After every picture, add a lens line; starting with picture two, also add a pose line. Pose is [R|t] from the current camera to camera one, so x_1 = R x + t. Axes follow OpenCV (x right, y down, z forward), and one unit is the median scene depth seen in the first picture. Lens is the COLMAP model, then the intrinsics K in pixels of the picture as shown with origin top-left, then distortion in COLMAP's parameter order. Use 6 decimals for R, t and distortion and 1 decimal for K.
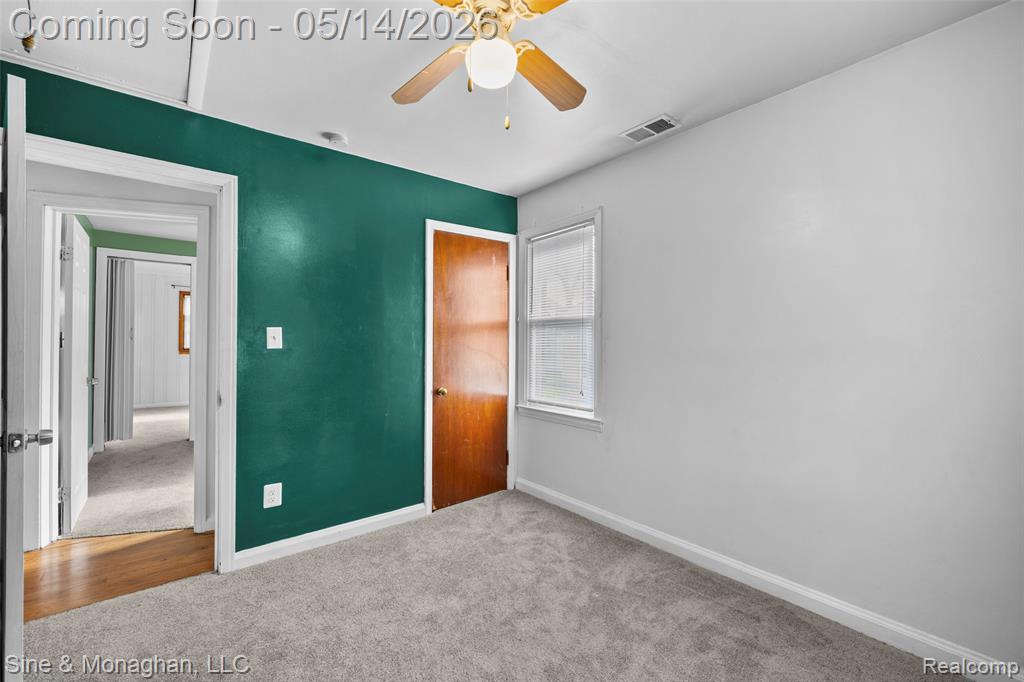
lens RADIAL K [[429.3, 0, 512.0], [0, 429.3, 341.0], [0, 0, 1]] dist [-0.003716, -0.000052]
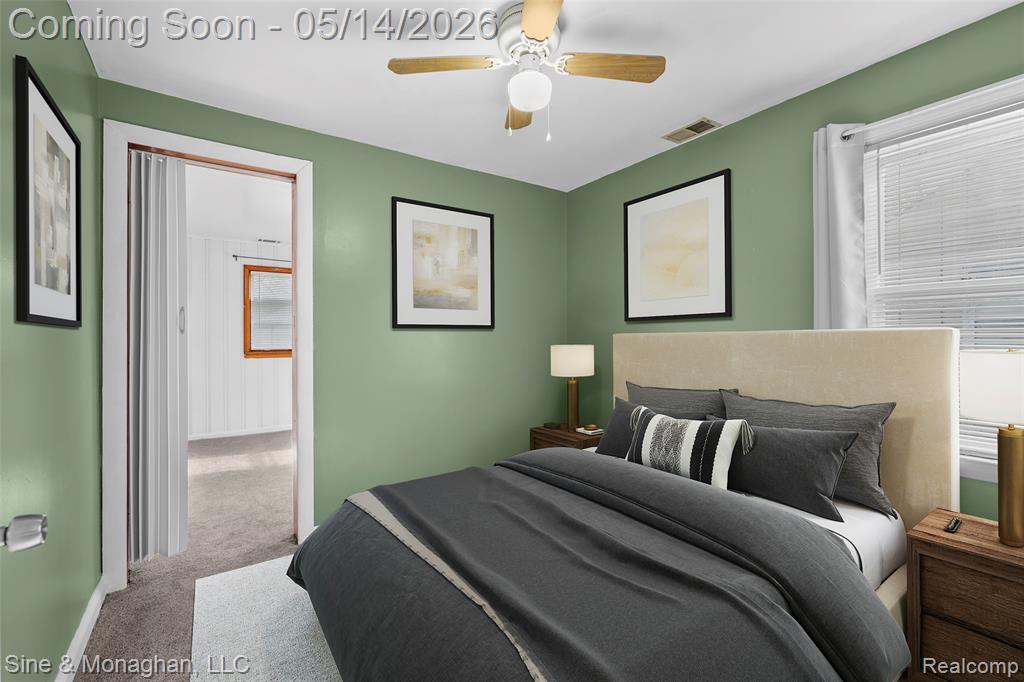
lens RADIAL K [[429.3, 0, 512.0], [0, 429.3, 341.0], [0, 0, 1]] dist [-0.003716, -0.000052]
pose [[0.998275, -0.009649, -0.057912, -0.321630], [0.010003, 0.999933, 0.005822, 0.003815], [0.057852, -0.006391, 0.998305, 0.355281]]
